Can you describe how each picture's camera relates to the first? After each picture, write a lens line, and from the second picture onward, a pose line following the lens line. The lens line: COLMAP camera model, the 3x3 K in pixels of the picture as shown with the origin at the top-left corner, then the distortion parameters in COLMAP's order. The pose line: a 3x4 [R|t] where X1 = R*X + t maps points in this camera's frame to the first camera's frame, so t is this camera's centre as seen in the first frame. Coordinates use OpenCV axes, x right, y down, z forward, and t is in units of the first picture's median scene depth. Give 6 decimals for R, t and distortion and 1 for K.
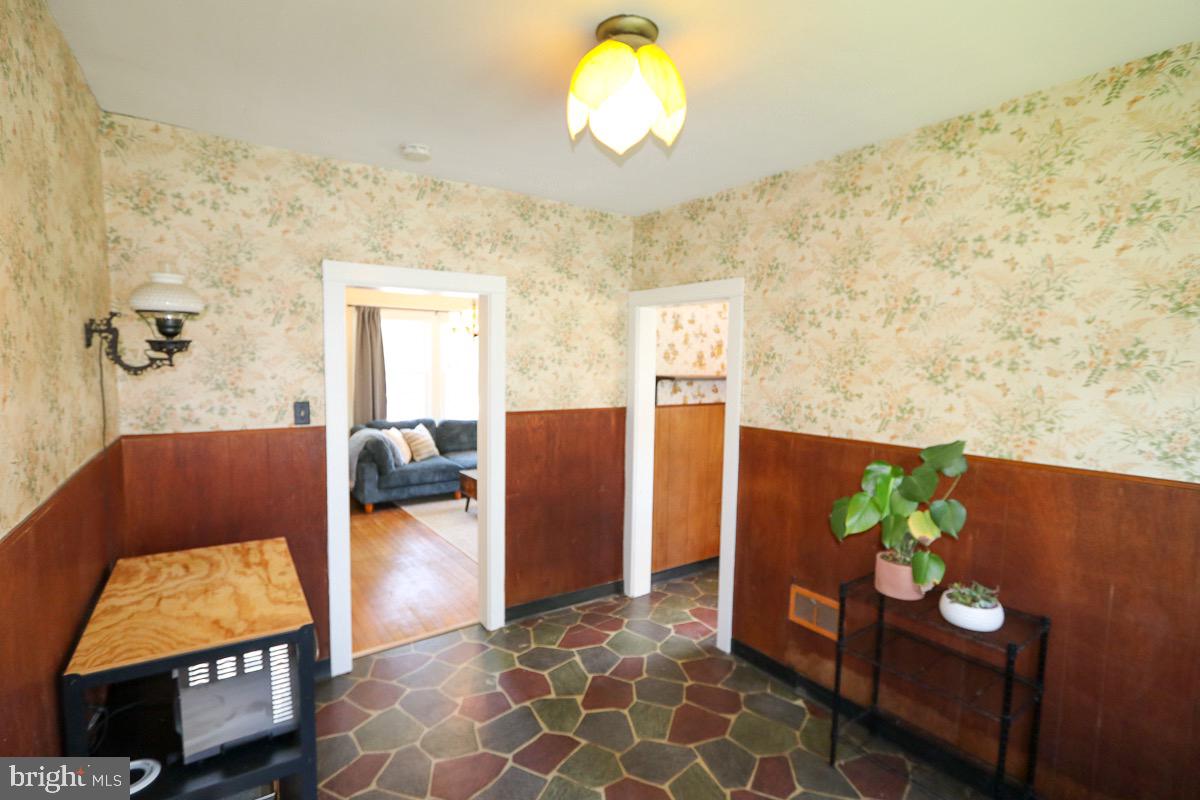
lens RADIAL K [[552.5, 0, 586.5], [0, 552.5, 401.9], [0, 0, 1]] dist [-0.014595, 0.000880]
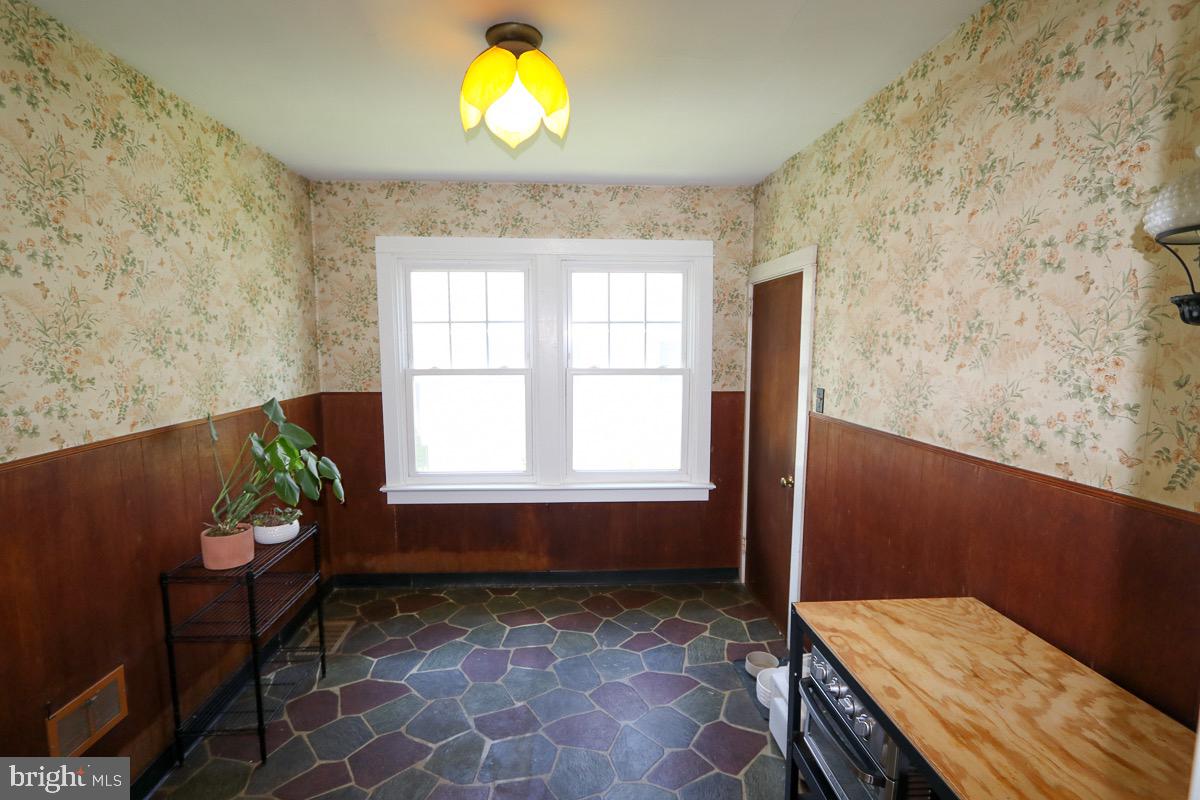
lens RADIAL K [[552.5, 0, 586.5], [0, 552.5, 401.9], [0, 0, 1]] dist [-0.014595, 0.000880]
pose [[-0.850417, -0.070767, 0.521328, -0.546632], [0.029105, 0.983067, 0.180922, -0.119923], [-0.525303, 0.169032, -0.833957, 1.590049]]
